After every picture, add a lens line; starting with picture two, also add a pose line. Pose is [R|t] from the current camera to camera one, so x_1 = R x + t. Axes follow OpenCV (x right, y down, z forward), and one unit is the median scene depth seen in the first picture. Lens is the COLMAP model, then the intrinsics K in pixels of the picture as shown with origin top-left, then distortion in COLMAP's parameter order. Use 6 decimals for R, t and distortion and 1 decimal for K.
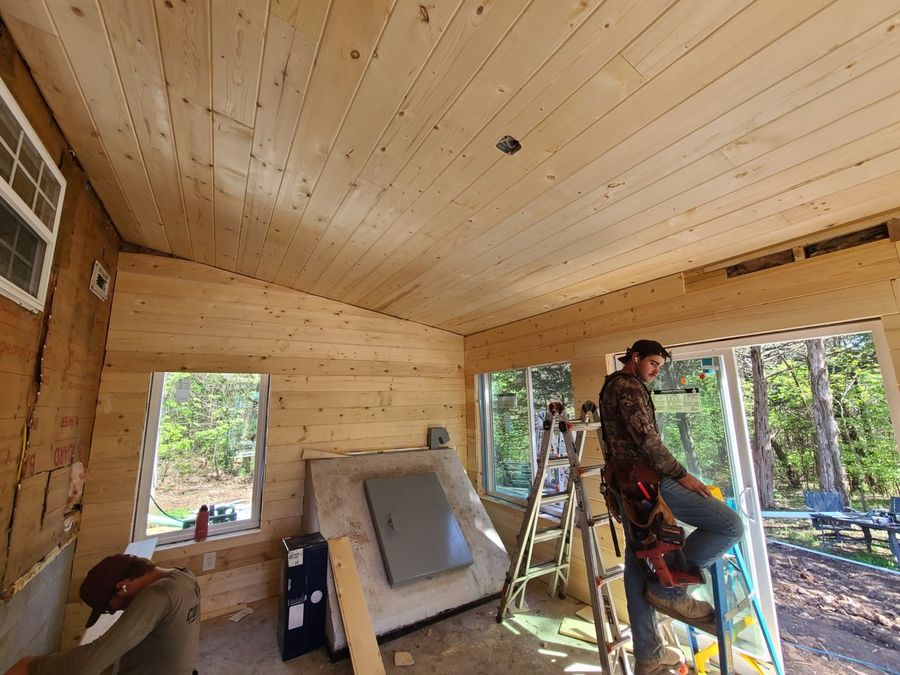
lens RADIAL K [[367.4, 0, 450.4], [0, 367.4, 340.2], [0, 0, 1]] dist [-0.000775, -0.000119]
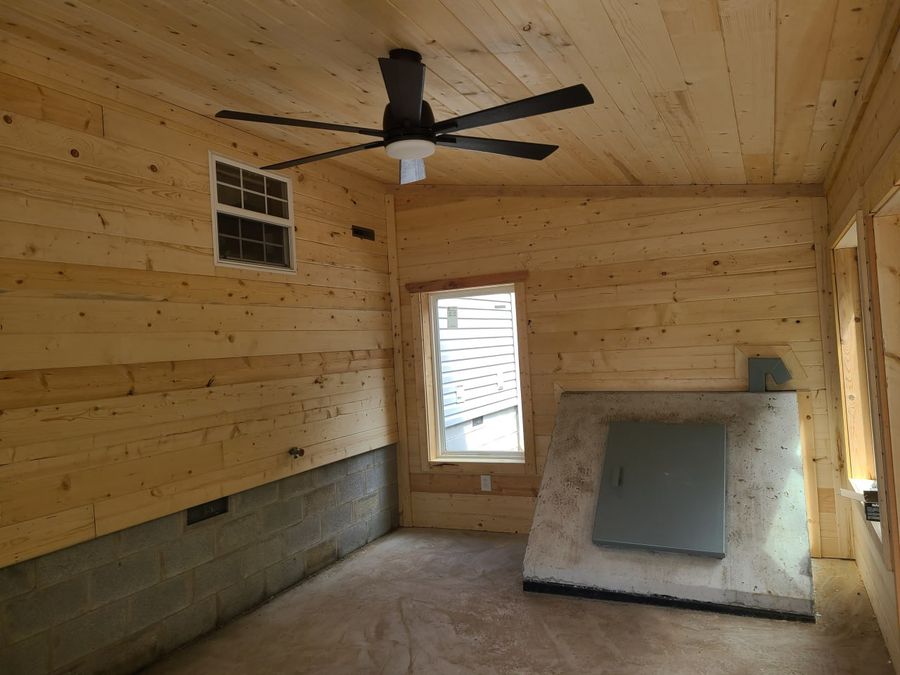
lens RADIAL K [[671.7, 0, 449.4], [0, 671.7, 333.1], [0, 0, 1]] dist [0.058767, -0.000903]
pose [[0.534308, -0.021687, -0.845012, 0.743572], [0.184477, 0.978565, 0.091531, 0.007760], [0.824914, -0.204791, 0.526856, 0.019435]]
